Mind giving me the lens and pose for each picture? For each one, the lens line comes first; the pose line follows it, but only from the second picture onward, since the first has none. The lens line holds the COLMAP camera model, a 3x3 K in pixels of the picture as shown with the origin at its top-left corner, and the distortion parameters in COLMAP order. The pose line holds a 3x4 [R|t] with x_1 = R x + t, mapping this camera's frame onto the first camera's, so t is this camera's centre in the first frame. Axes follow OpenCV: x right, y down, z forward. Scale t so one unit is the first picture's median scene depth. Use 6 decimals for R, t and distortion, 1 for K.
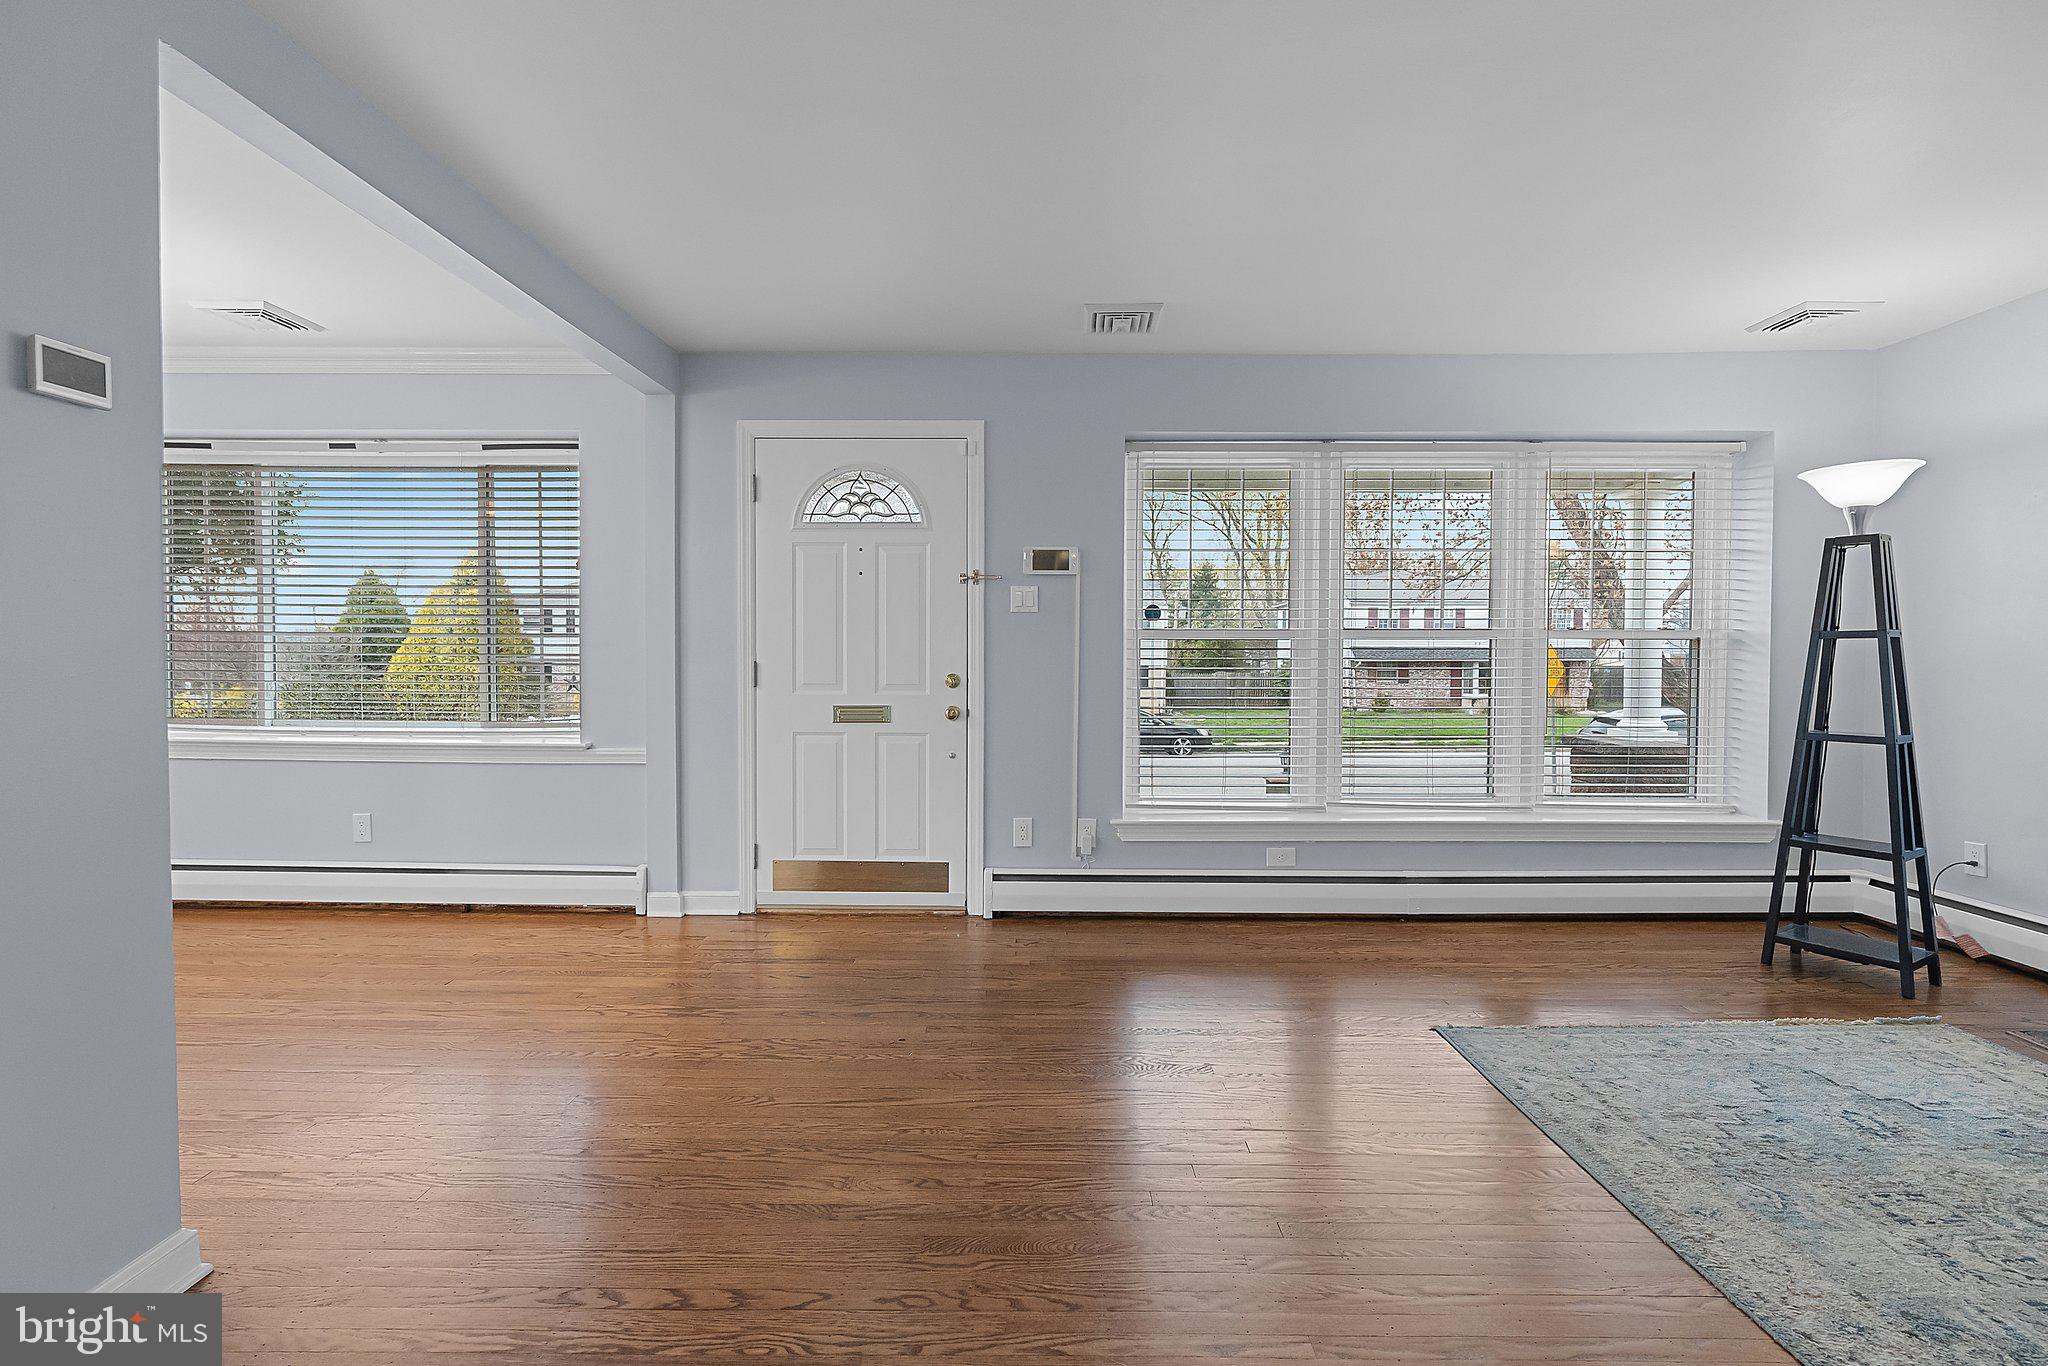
lens RADIAL K [[939.4, 0, 1031.9], [0, 939.4, 661.2], [0, 0, 1]] dist [-0.003236, -0.000270]
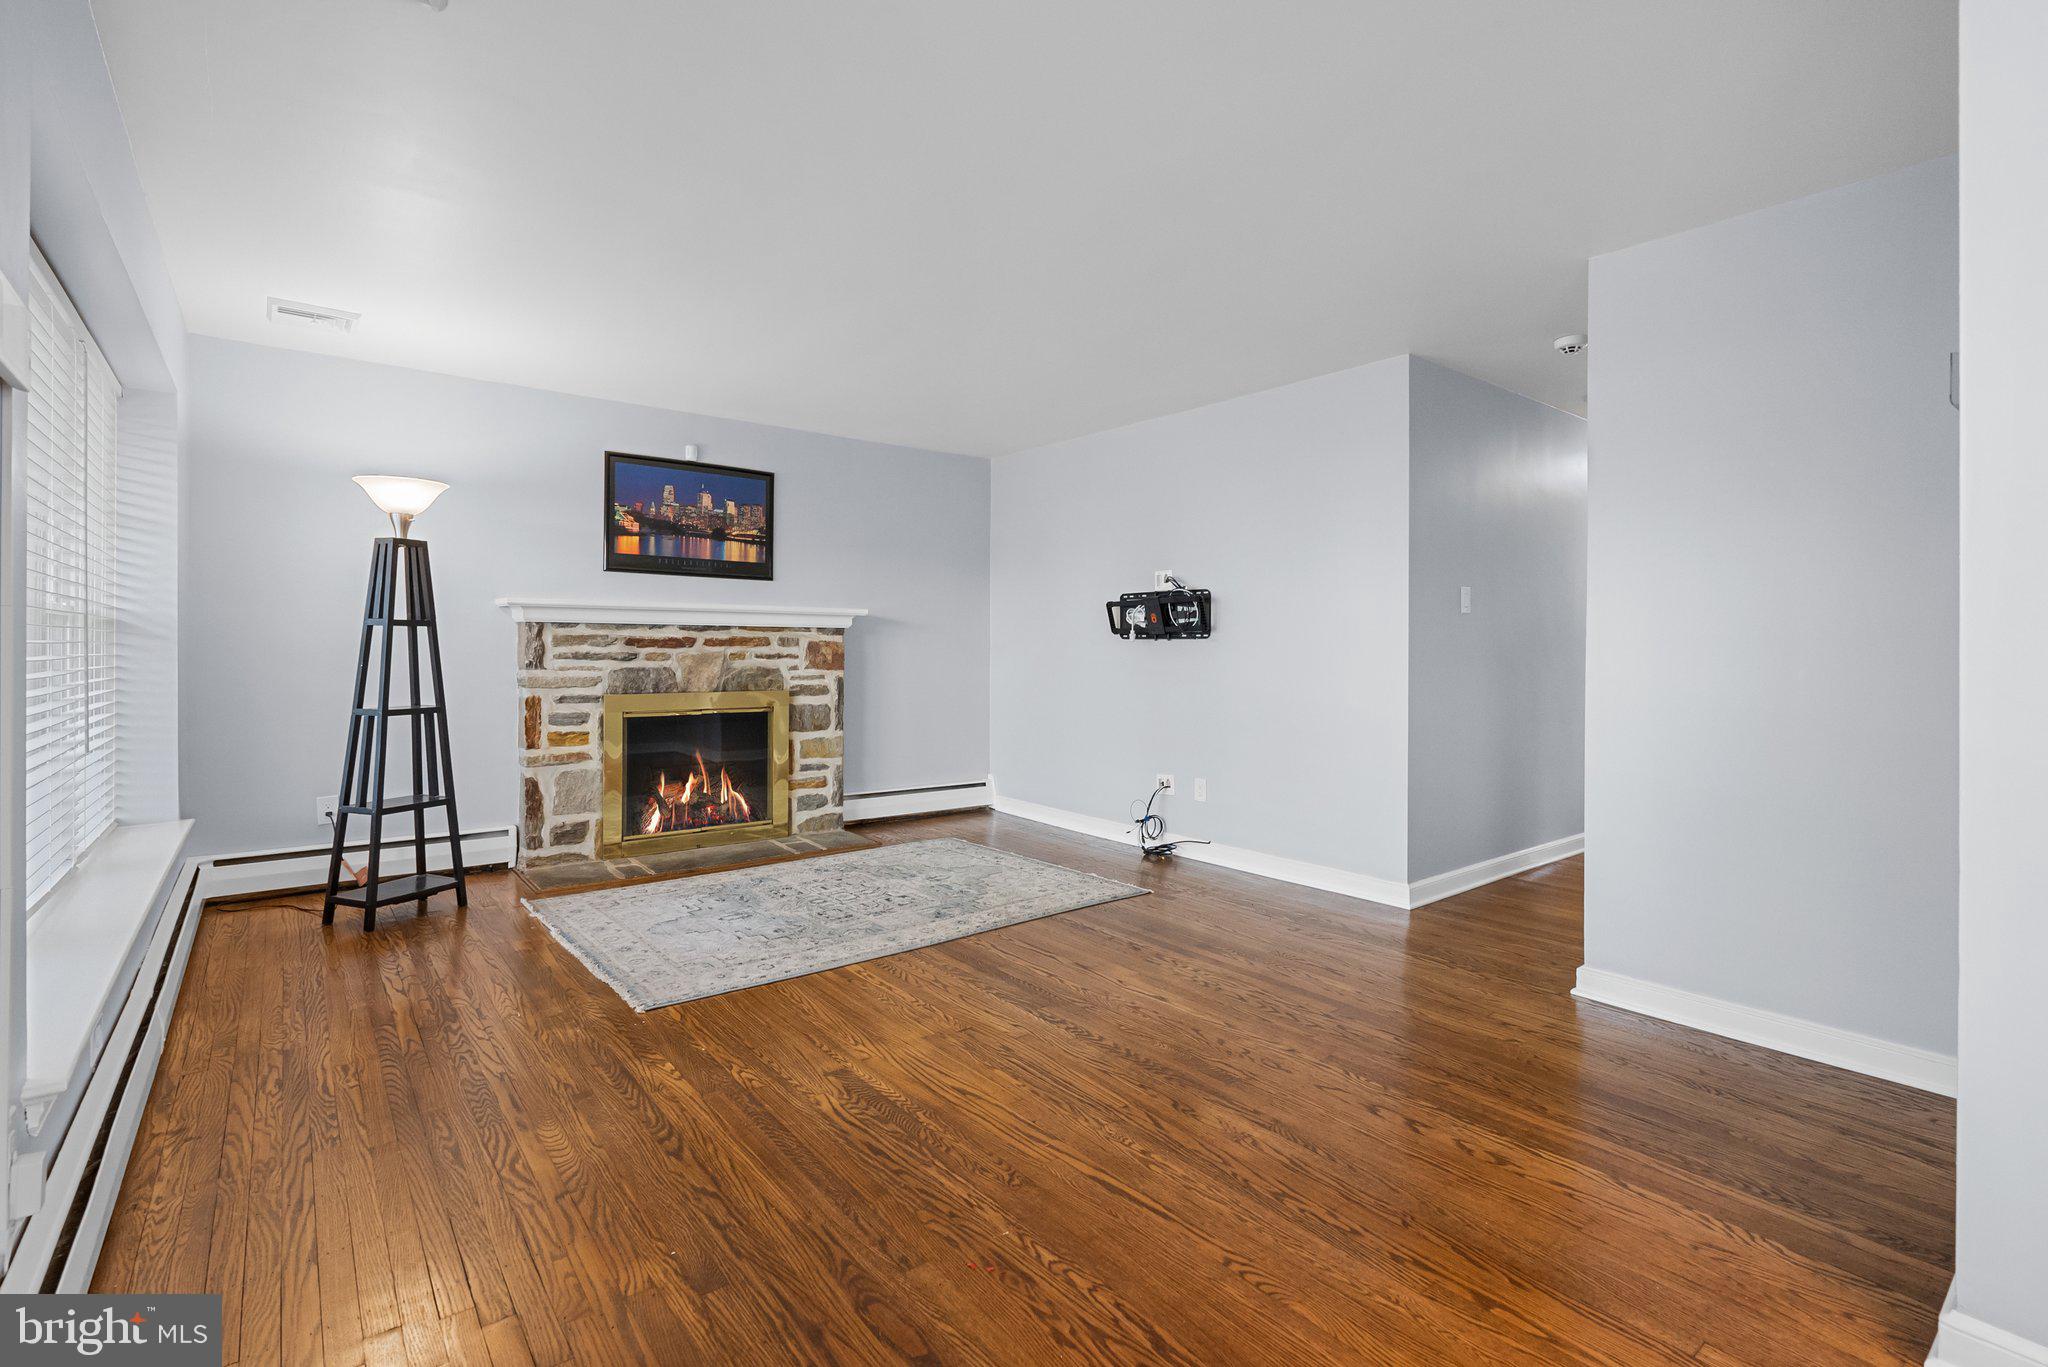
lens RADIAL K [[939.4, 0, 1031.9], [0, 939.4, 661.7], [0, 0, 1]] dist [-0.003236, -0.000270]
pose [[-0.631119, -0.015905, 0.775523, -0.784097], [-0.001868, 0.999818, 0.018985, -0.006789], [-0.775684, 0.010533, -0.631034, 1.673615]]
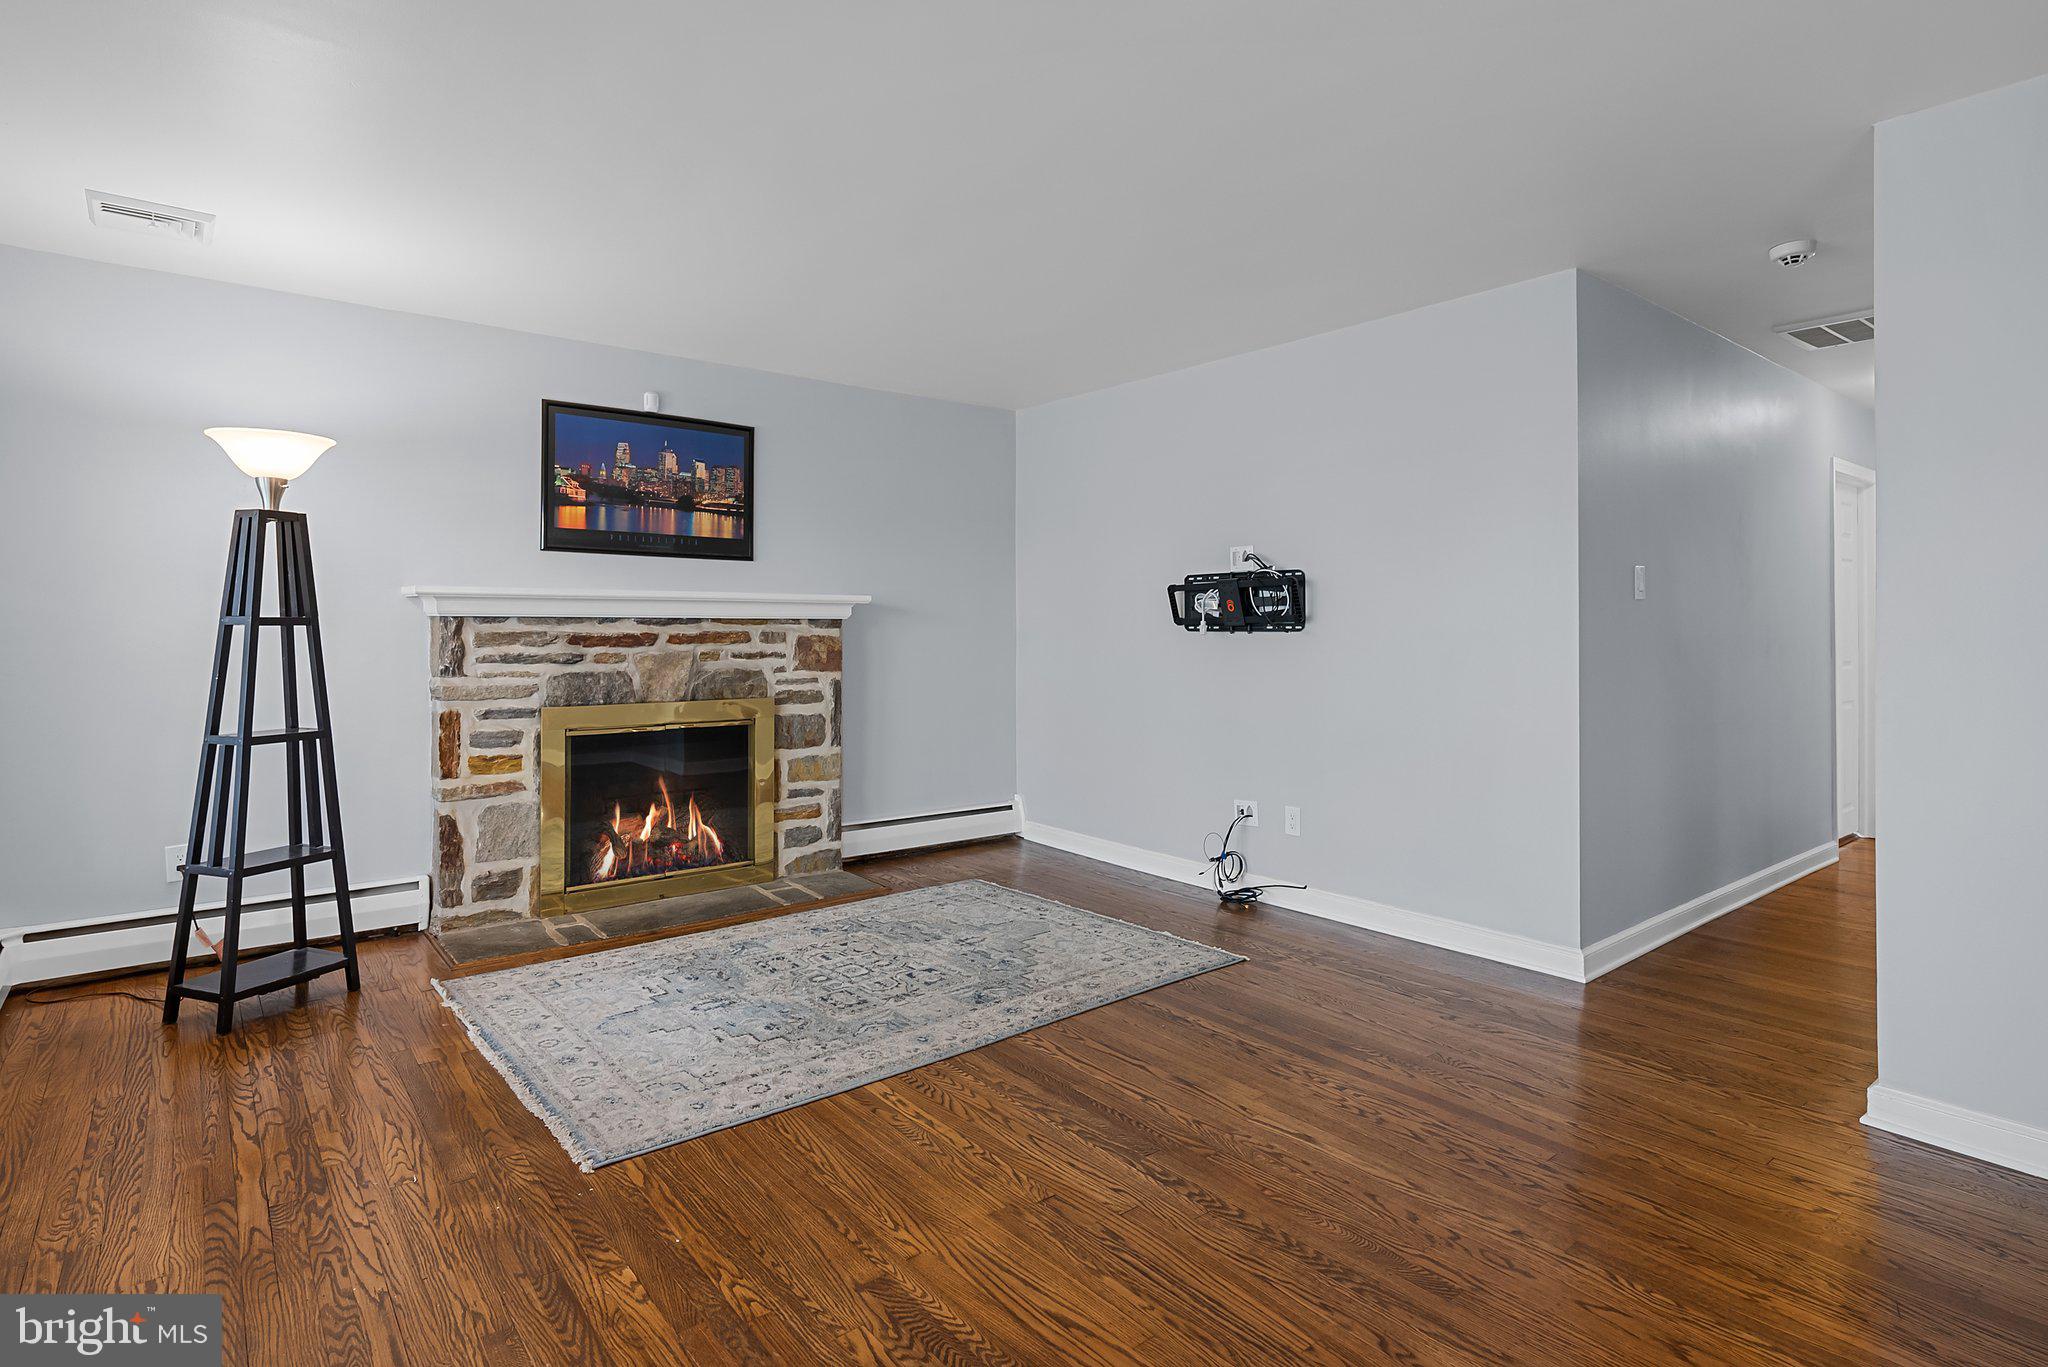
lens RADIAL K [[1045.1, 0, 1036.0], [0, 1045.1, 636.5], [0, 0, 1]] dist [-0.000914, 0.000870]
pose [[-0.637919, -0.006320, 0.770077, -0.518828], [0.003729, 0.999929, 0.011296, -0.034651], [-0.770094, 0.010077, -0.637851, 1.591371]]
